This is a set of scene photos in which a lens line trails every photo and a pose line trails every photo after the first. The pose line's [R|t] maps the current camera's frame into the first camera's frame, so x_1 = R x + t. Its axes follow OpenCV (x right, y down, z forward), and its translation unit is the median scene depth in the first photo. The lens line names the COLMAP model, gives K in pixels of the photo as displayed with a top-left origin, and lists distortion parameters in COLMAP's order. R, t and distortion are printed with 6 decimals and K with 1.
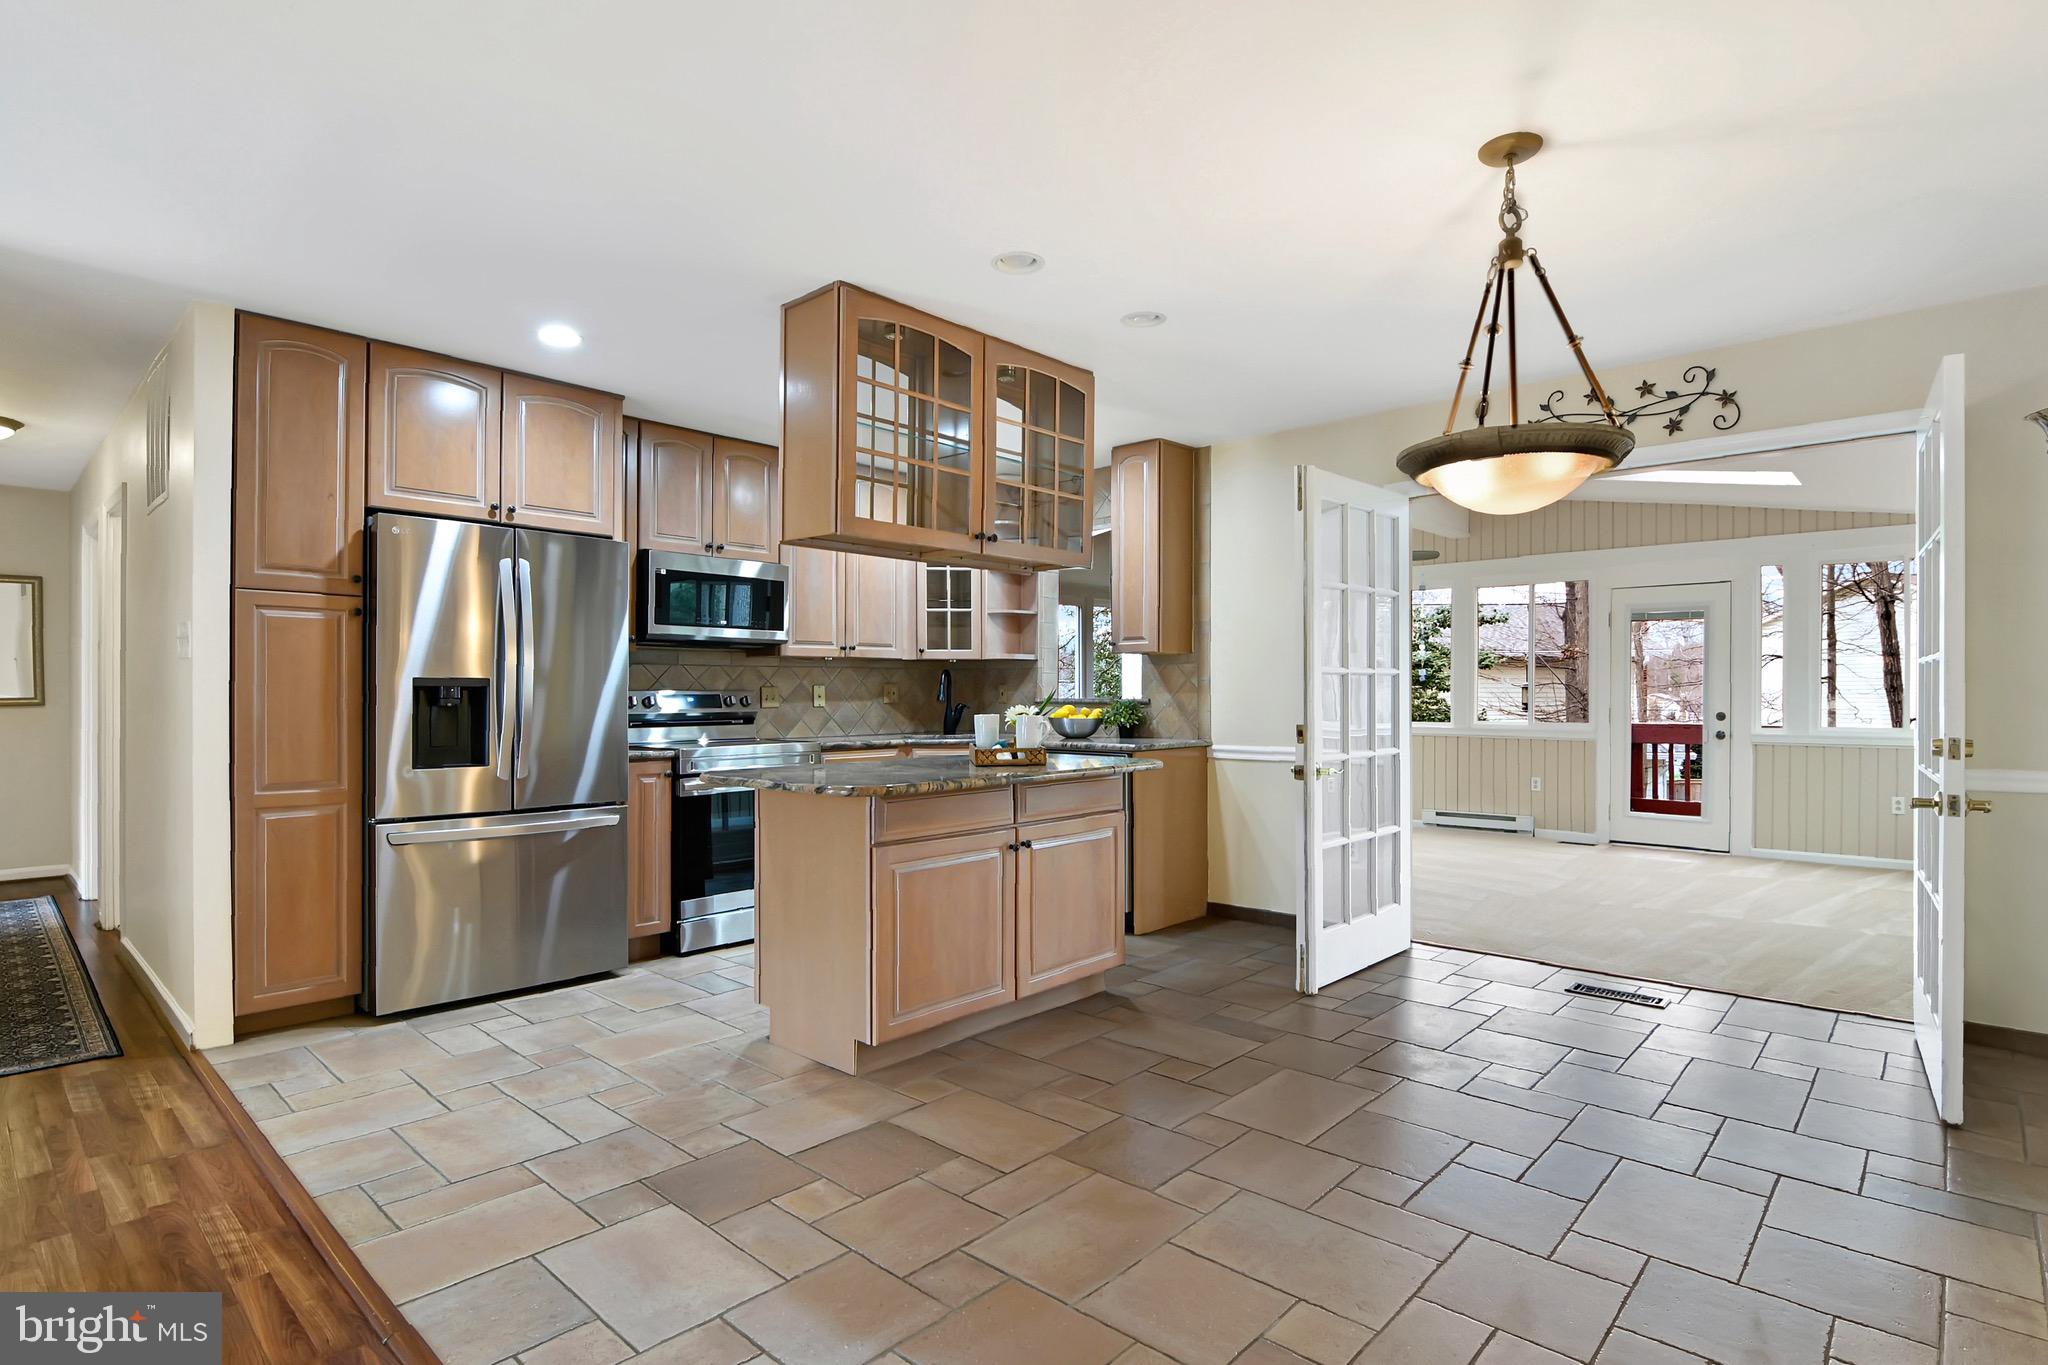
lens RADIAL K [[1021.5, 0, 1023.5], [0, 1021.5, 690.3], [0, 0, 1]] dist [-0.004985, -0.001865]
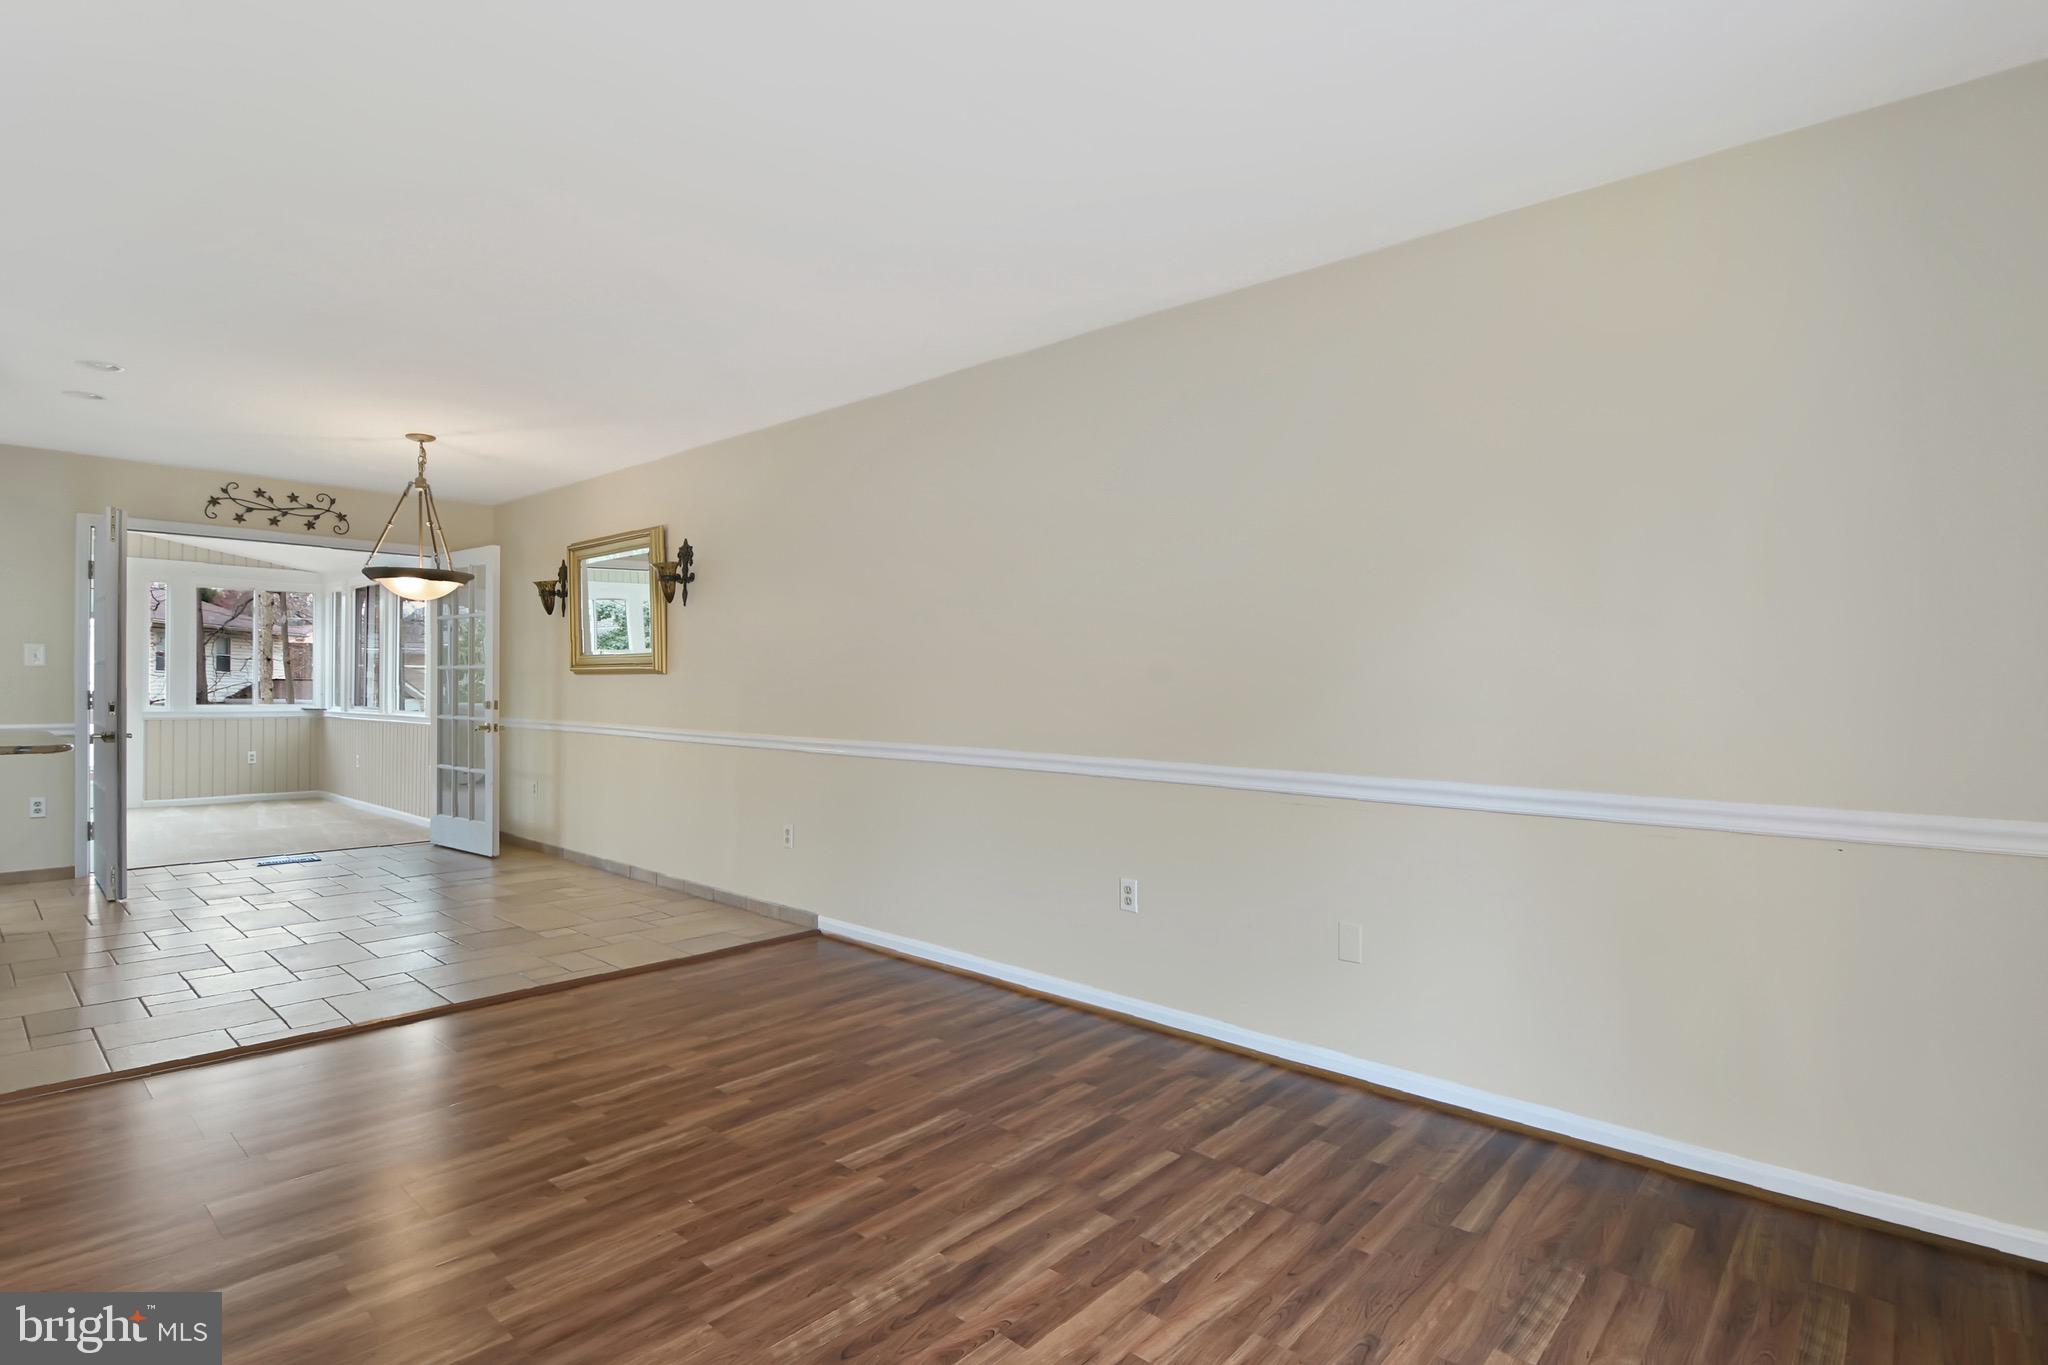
lens RADIAL K [[1021.5, 0, 1023.5], [0, 1021.5, 690.3], [0, 0, 1]] dist [-0.004985, -0.001865]
pose [[-0.009600, -0.000882, 0.999954, -1.072334], [-0.010762, 0.999942, 0.000778, 0.003641], [-0.999896, -0.010754, -0.009609, -0.180308]]
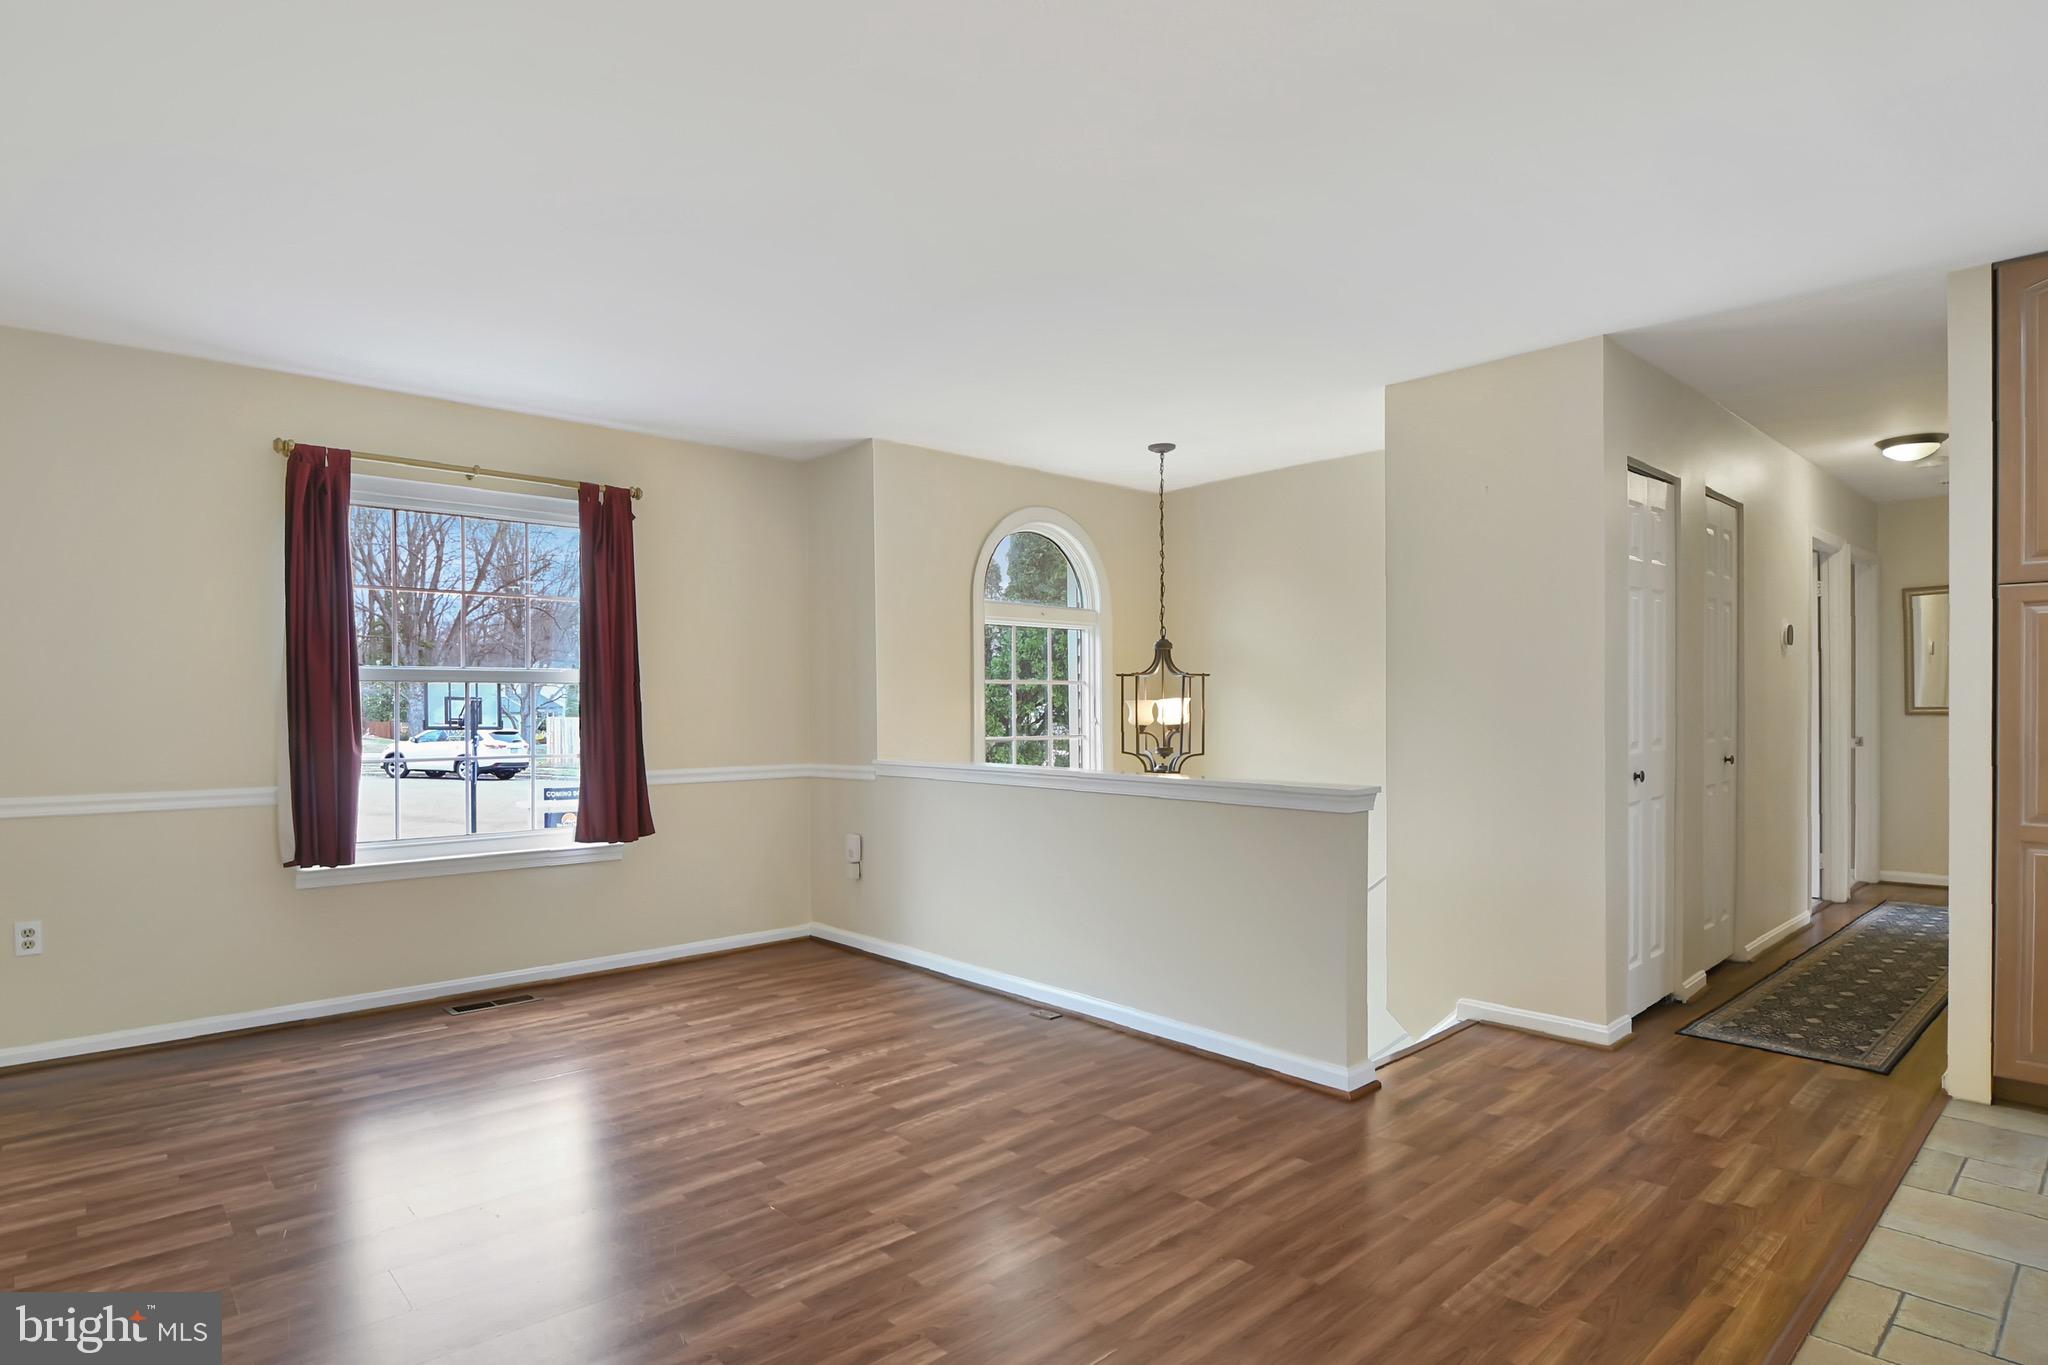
lens RADIAL K [[1069.0, 0, 1025.6], [0, 1069.0, 709.8], [0, 0, 1]] dist [0.001901, -0.017711]
pose [[-0.077291, 0.006101, -0.996990, 0.164999], [0.008238, 0.999951, 0.005480, -0.004804], [0.996975, -0.007789, -0.077338, 0.213221]]
